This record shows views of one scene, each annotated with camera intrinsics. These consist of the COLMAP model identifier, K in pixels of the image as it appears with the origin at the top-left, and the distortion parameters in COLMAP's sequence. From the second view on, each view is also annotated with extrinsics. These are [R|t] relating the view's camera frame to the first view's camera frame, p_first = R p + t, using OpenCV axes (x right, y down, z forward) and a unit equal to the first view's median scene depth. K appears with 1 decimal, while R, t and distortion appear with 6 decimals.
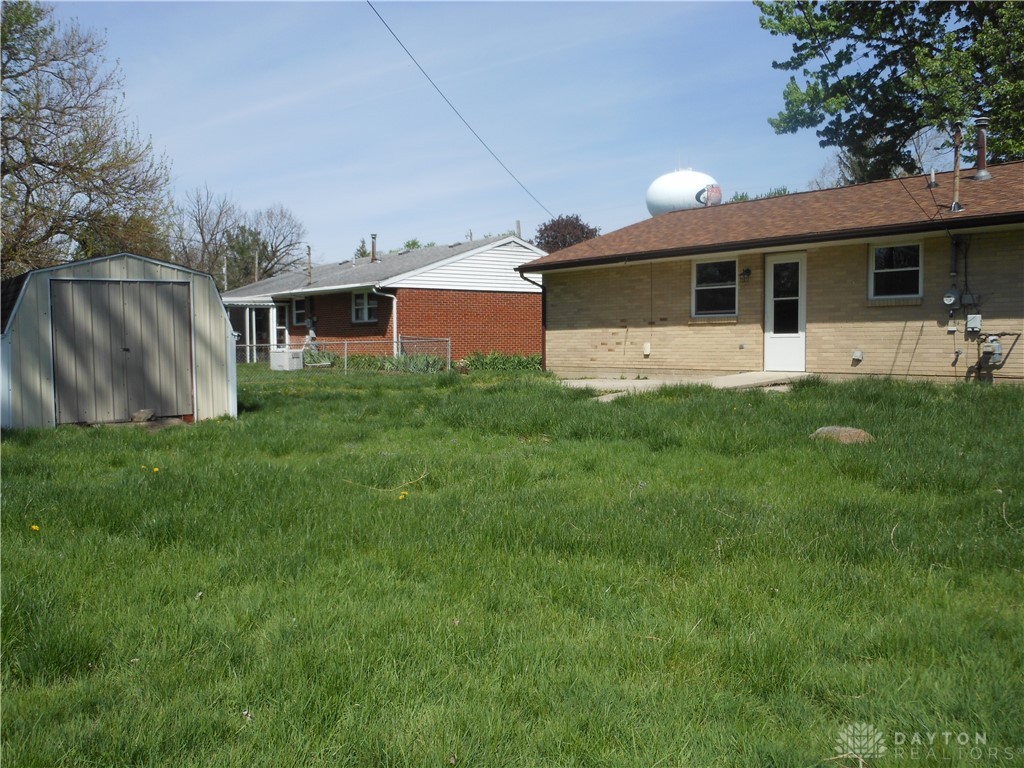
lens RADIAL K [[987.2, 0, 512.0], [0, 987.2, 385.0], [0, 0, 1]] dist [0.013758, 0.000000]
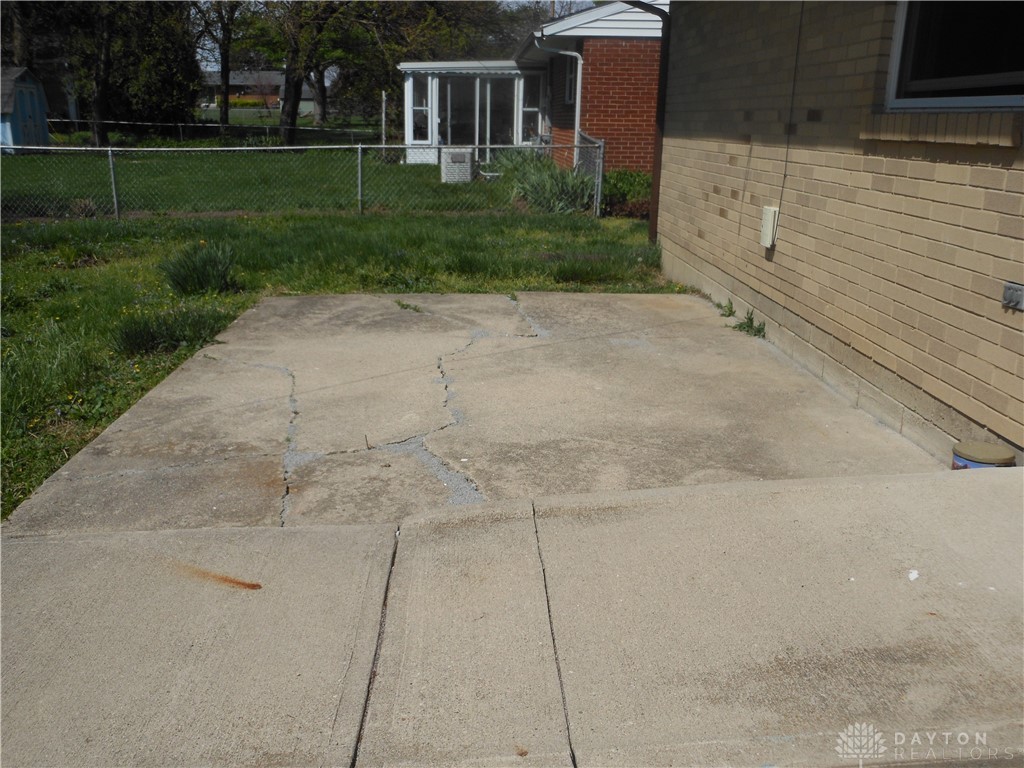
lens RADIAL K [[987.2, 0, 510.7], [0, 987.2, 386.5], [0, 0, 1]] dist [0.013758, 0.000000]
pose [[0.838250, 0.164896, -0.519756, 0.151308], [-0.047465, 0.971628, 0.231704, -0.035791], [0.543217, -0.169555, 0.822294, 0.486830]]
